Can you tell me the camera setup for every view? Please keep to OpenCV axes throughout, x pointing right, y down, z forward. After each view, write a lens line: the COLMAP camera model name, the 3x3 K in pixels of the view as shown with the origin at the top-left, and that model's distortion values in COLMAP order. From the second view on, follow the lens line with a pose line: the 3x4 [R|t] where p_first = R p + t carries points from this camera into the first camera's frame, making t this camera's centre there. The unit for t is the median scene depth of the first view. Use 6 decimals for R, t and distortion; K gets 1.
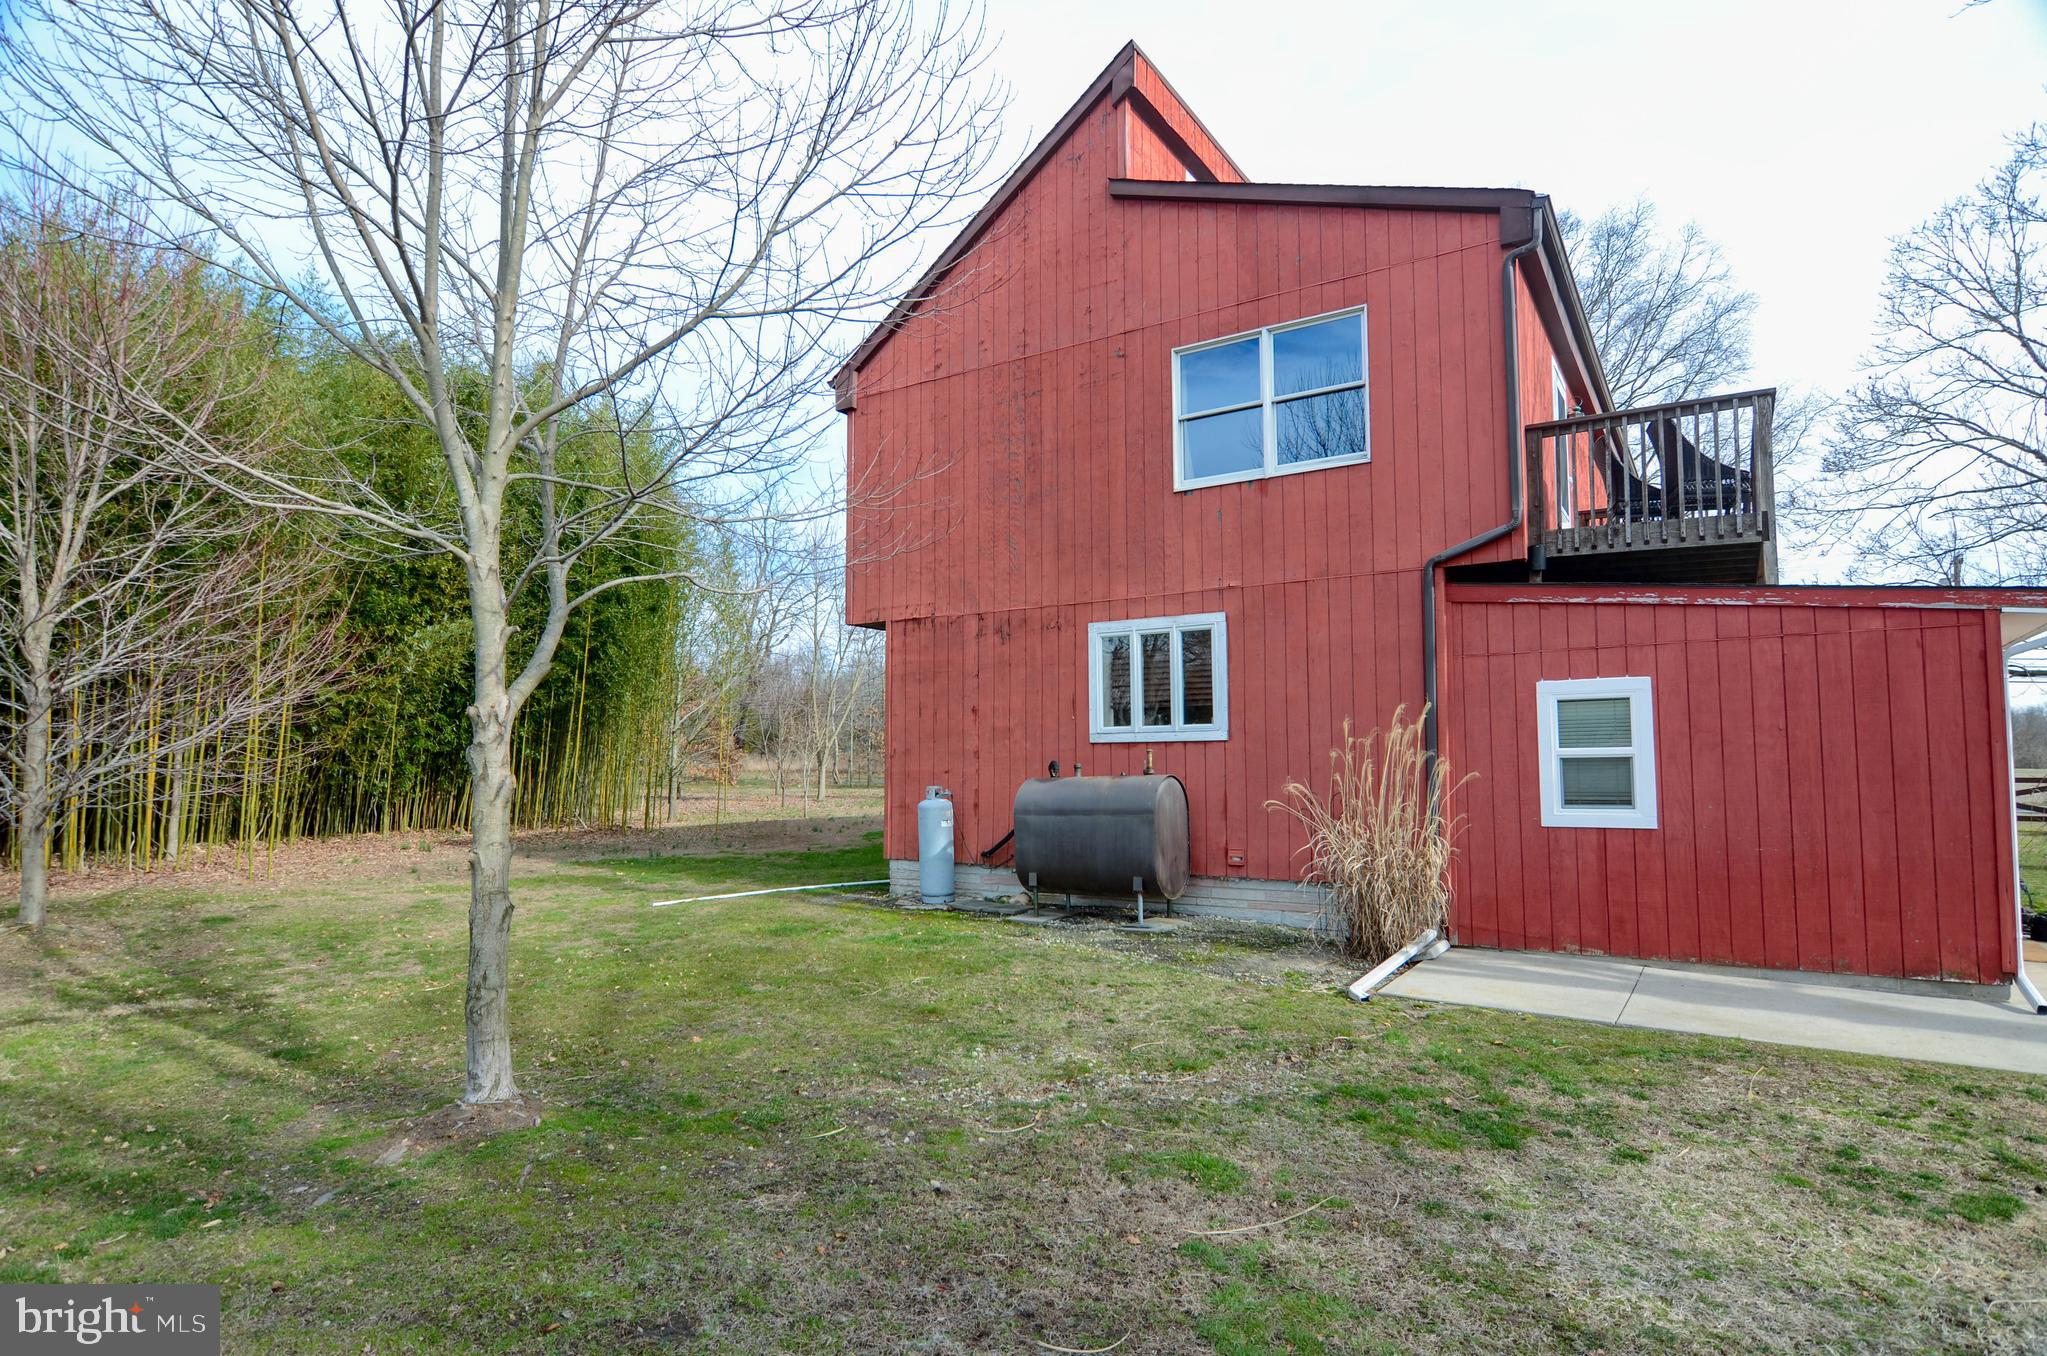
lens RADIAL K [[1109.9, 0, 1036.0], [0, 1109.9, 683.9], [0, 0, 1]] dist [0.005070, -0.006999]
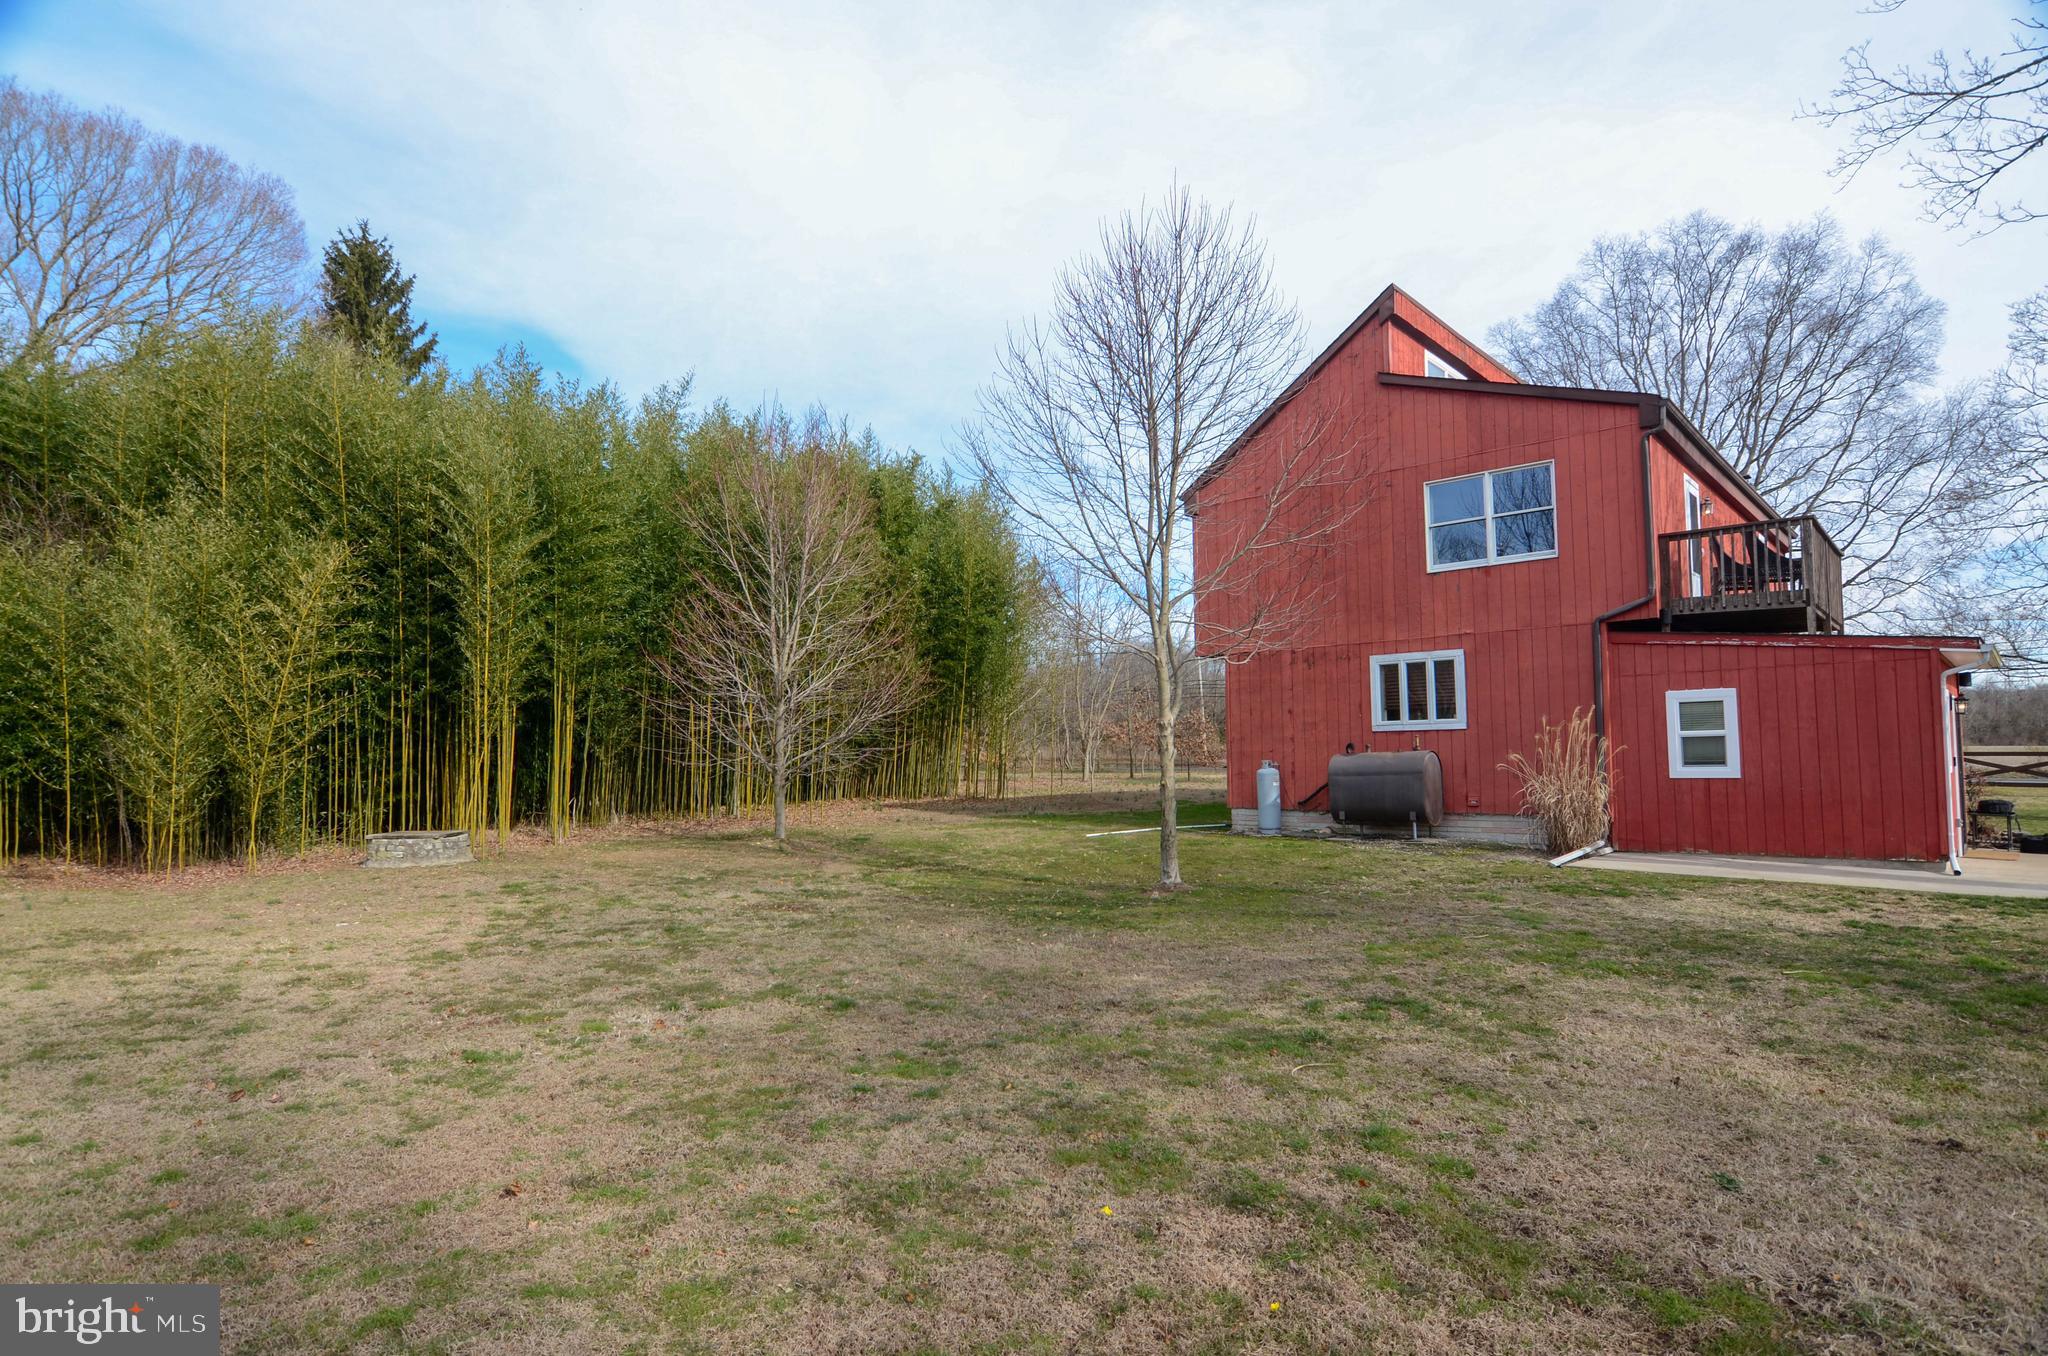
lens RADIAL K [[1110.5, 0, 1024.1], [0, 1110.5, 689.7], [0, 0, 1]] dist [0.005070, -0.006999]
pose [[0.986918, -0.019777, -0.160006, -0.213014], [0.022448, 0.999637, 0.014902, -0.046833], [0.159653, -0.018299, 0.987004, -0.731773]]
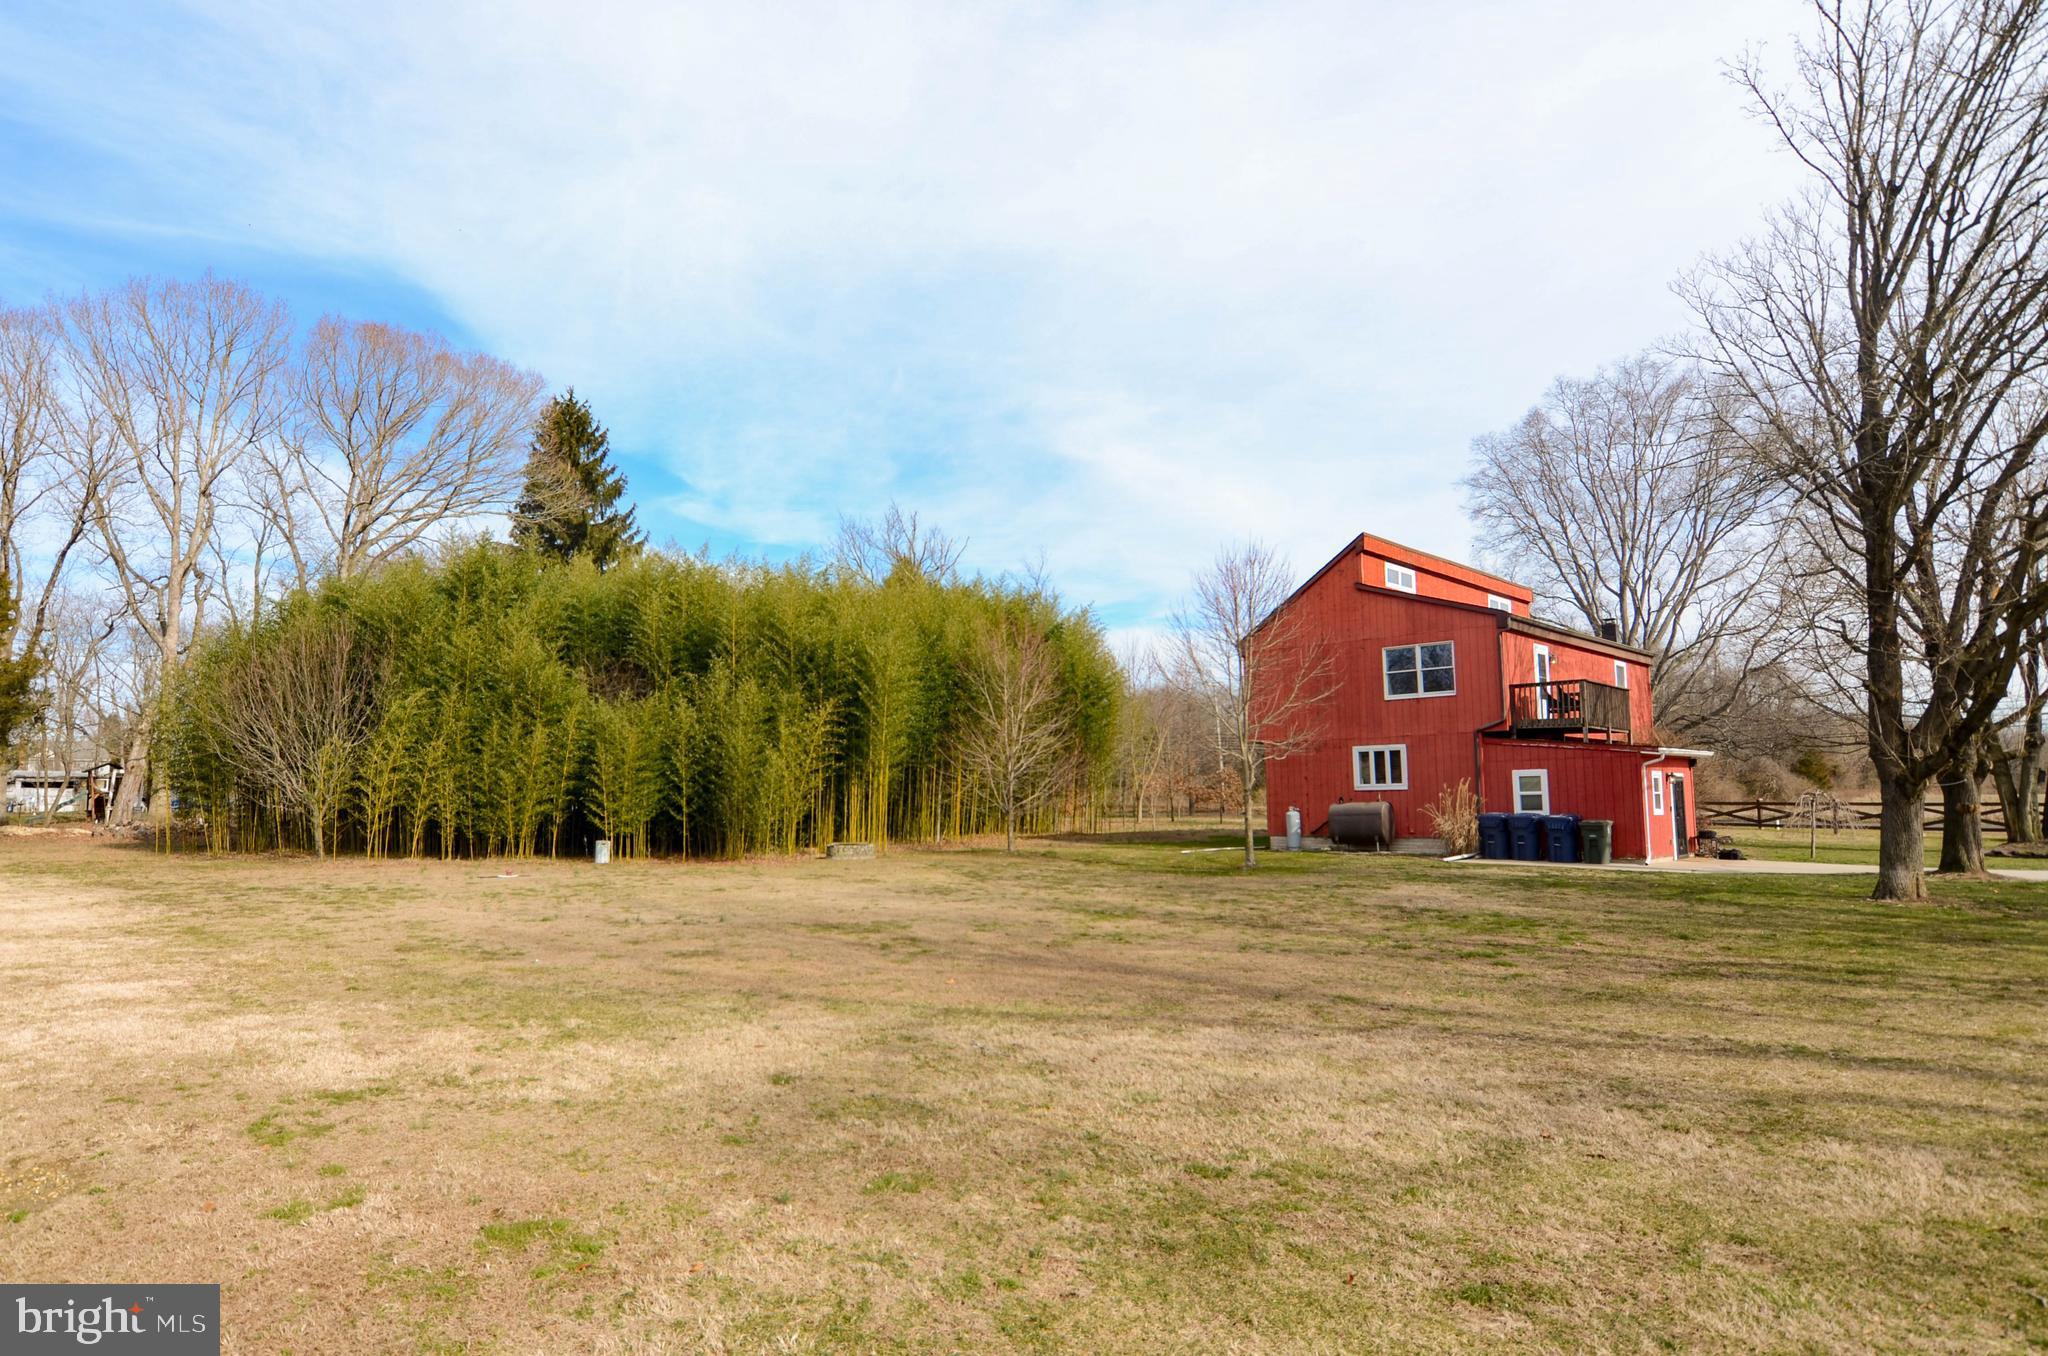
lens RADIAL K [[1110.5, 0, 973.1], [0, 1110.5, 702.0], [0, 0, 1]] dist [0.005070, -0.006999]
pose [[0.978163, -0.025360, -0.206286, -0.341093], [0.022669, 0.999624, -0.015396, -0.162588], [0.206599, 0.010384, 0.978371, -2.130973]]
